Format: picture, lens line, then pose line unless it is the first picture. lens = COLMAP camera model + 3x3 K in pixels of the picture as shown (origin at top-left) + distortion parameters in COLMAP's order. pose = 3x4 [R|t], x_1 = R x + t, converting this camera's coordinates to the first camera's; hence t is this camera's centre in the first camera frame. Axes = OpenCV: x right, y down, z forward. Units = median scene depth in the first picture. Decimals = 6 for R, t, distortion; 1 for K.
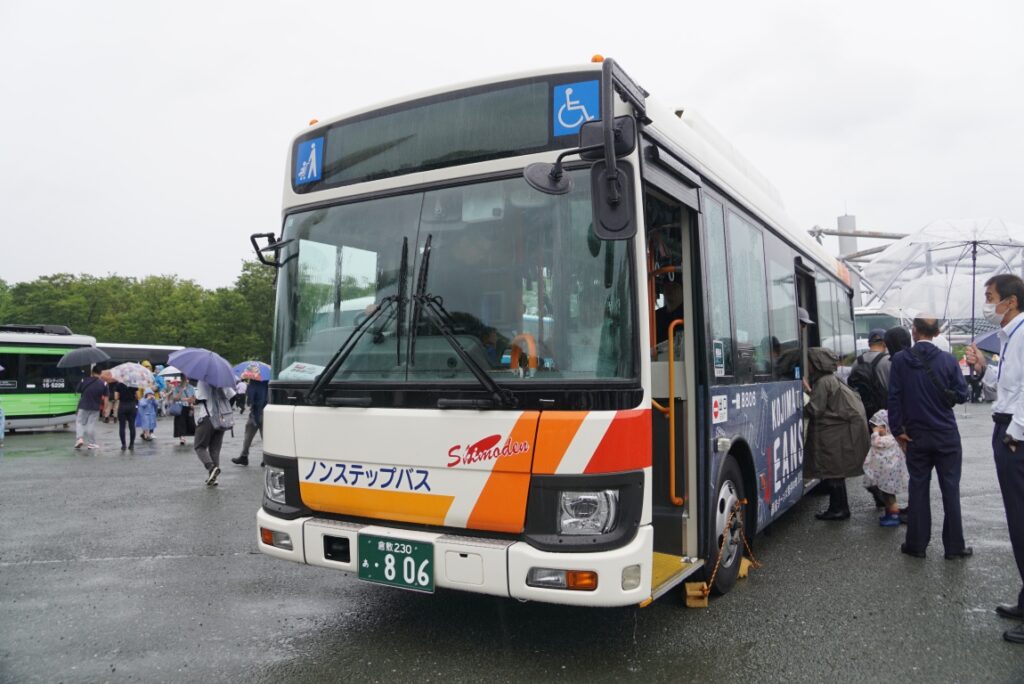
lens RADIAL K [[896.8, 0, 512.0], [0, 896.8, 342.0], [0, 0, 1]] dist [0.000960, 0.000048]
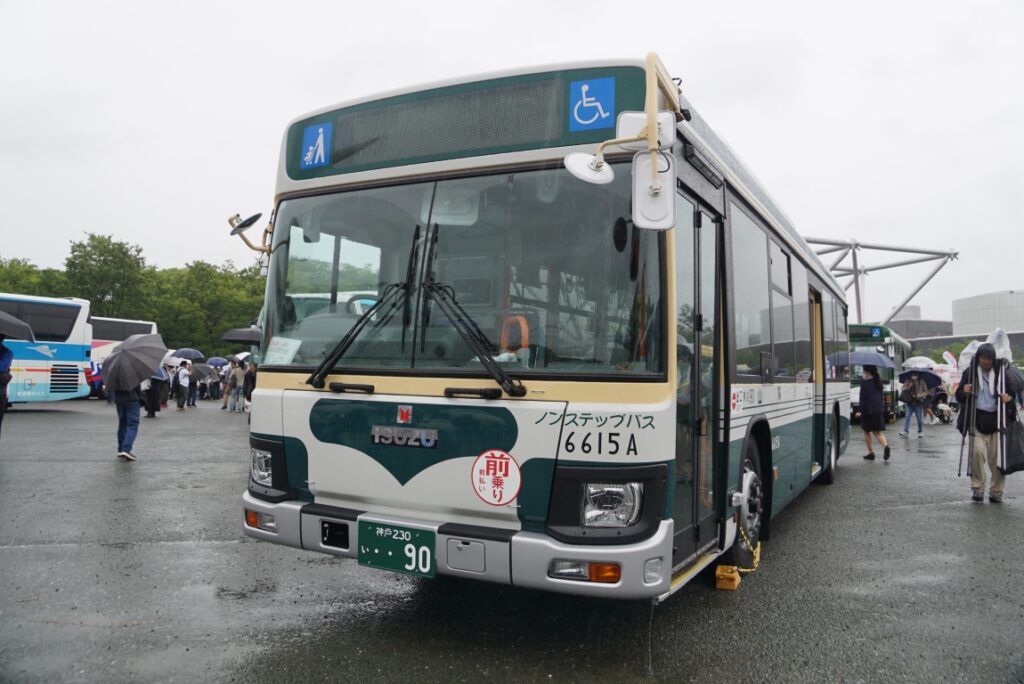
lens RADIAL K [[818.1, 0, 512.0], [0, 818.1, 342.0], [0, 0, 1]] dist [-0.006067, -0.001883]
pose [[0.996230, 0.031623, 0.080784, -0.081238], [-0.031990, 0.999483, 0.003247, 0.007348], [-0.080640, -0.005819, 0.996726, 0.079147]]
